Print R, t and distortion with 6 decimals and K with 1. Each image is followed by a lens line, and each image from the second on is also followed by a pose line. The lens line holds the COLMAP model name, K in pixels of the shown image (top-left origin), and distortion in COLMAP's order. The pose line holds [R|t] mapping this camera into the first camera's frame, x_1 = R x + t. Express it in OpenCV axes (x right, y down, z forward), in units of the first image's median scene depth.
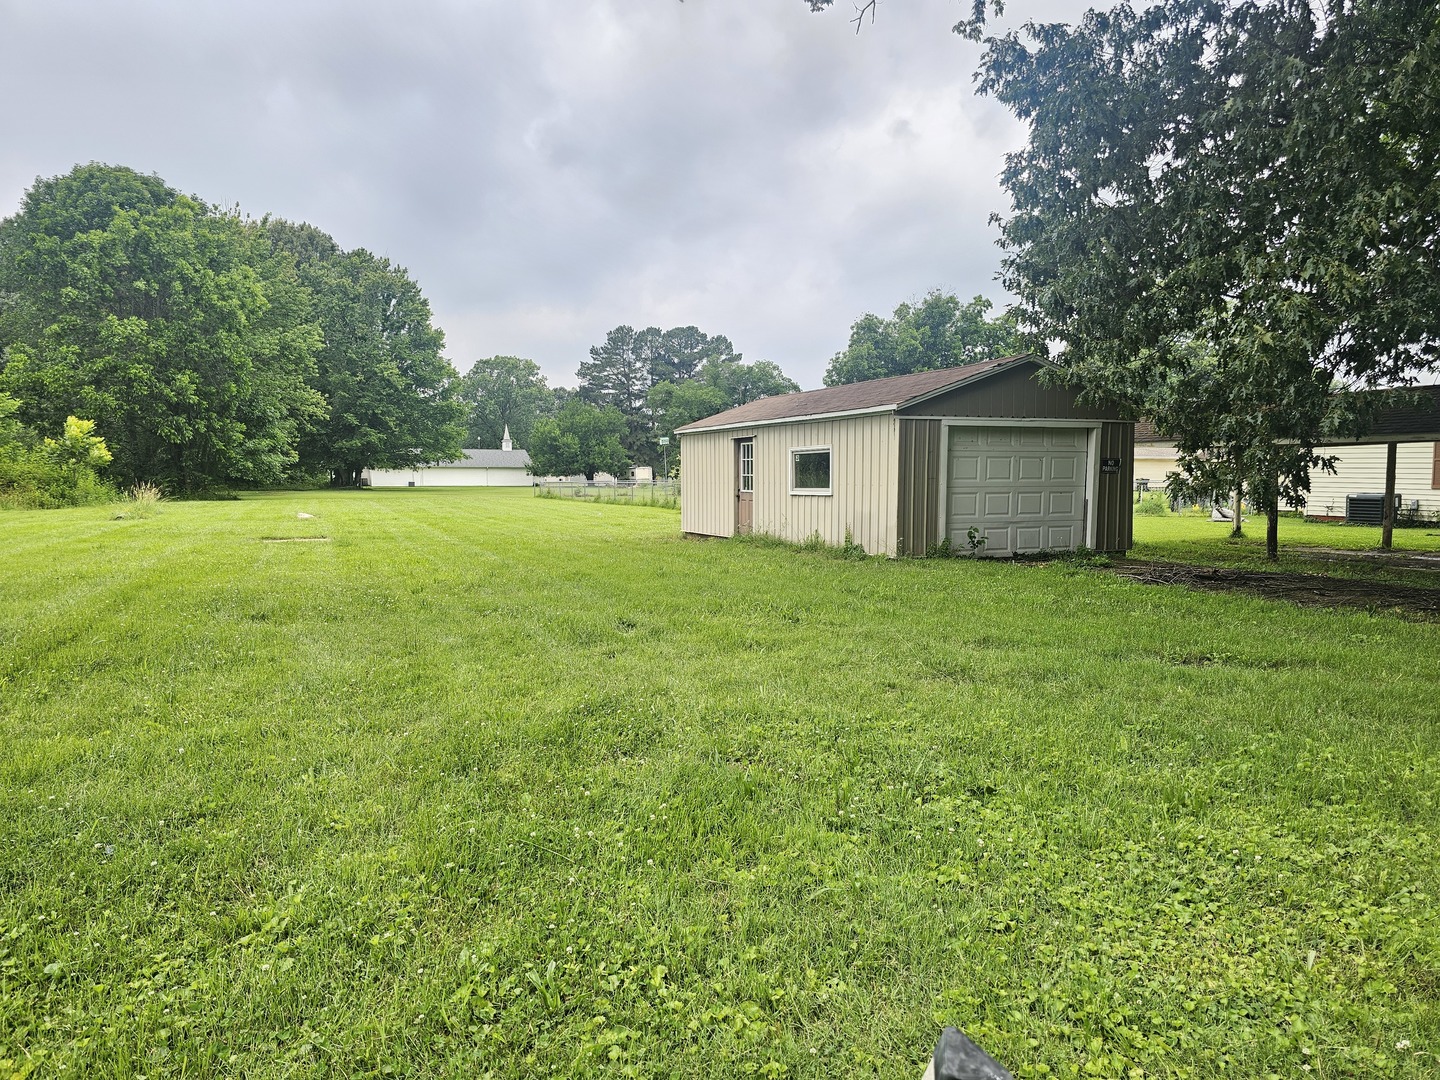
lens RADIAL K [[970.2, 0, 720.1], [0, 970.2, 539.8], [0, 0, 1]] dist [0.001923, -0.001000]
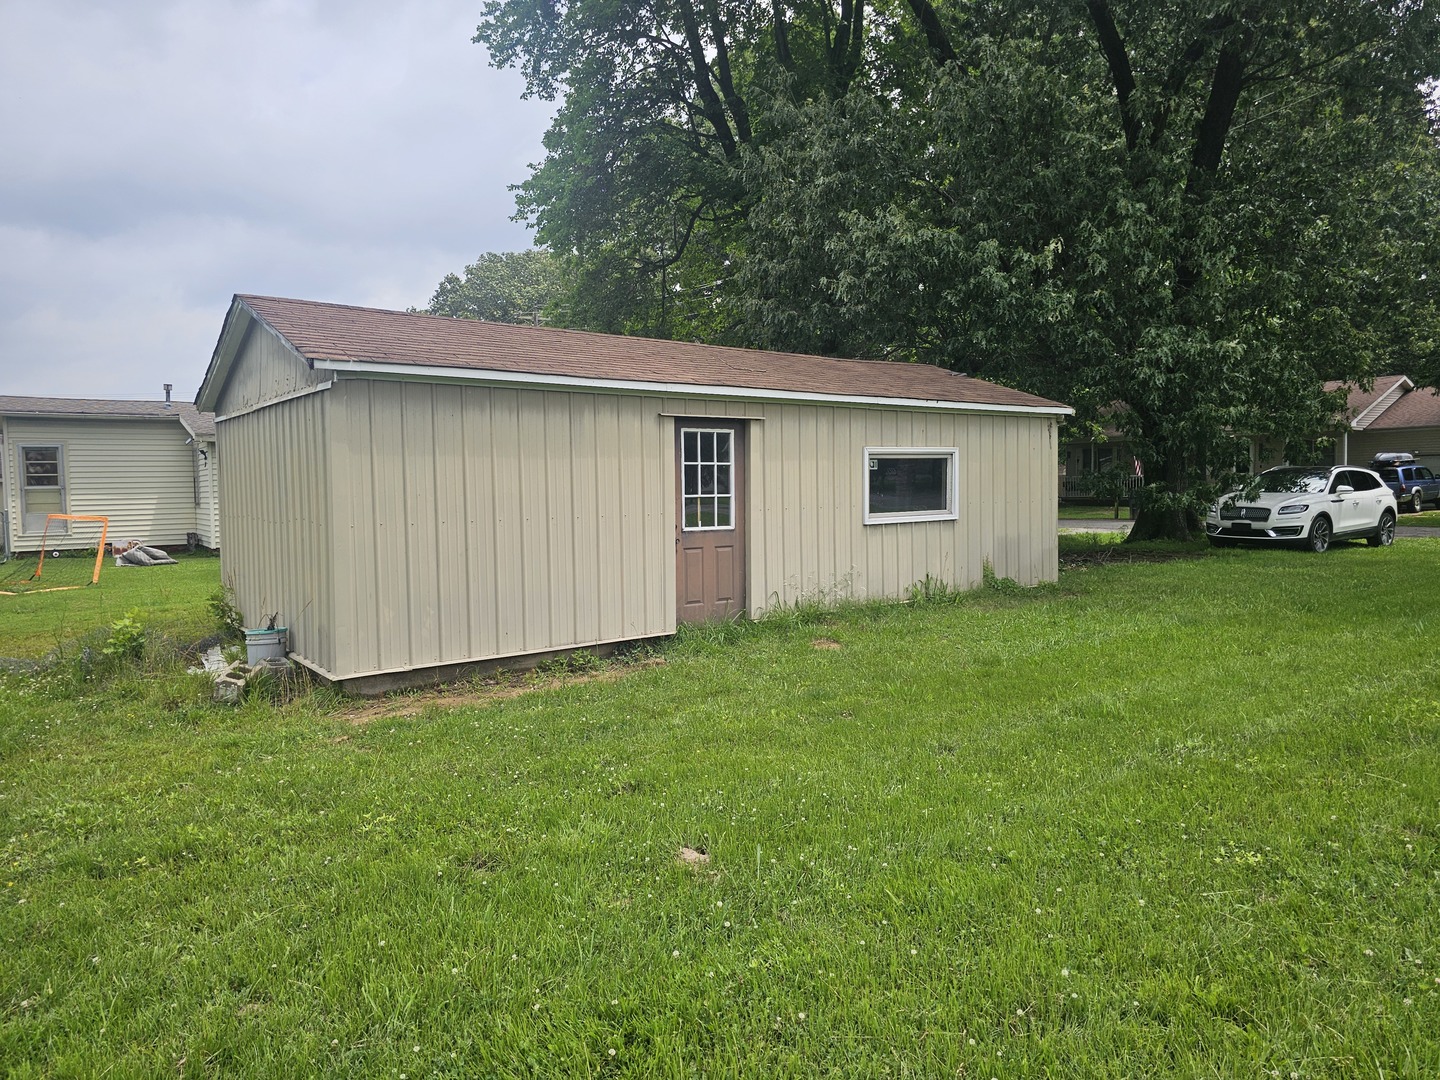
lens RADIAL K [[970.2, 0, 720.5], [0, 970.2, 541.1], [0, 0, 1]] dist [0.001923, -0.001000]
pose [[-0.258003, -0.048374, 0.964932, -0.522739], [0.078983, 0.994347, 0.070967, -0.092809], [-0.962910, 0.094523, -0.252724, 1.334398]]
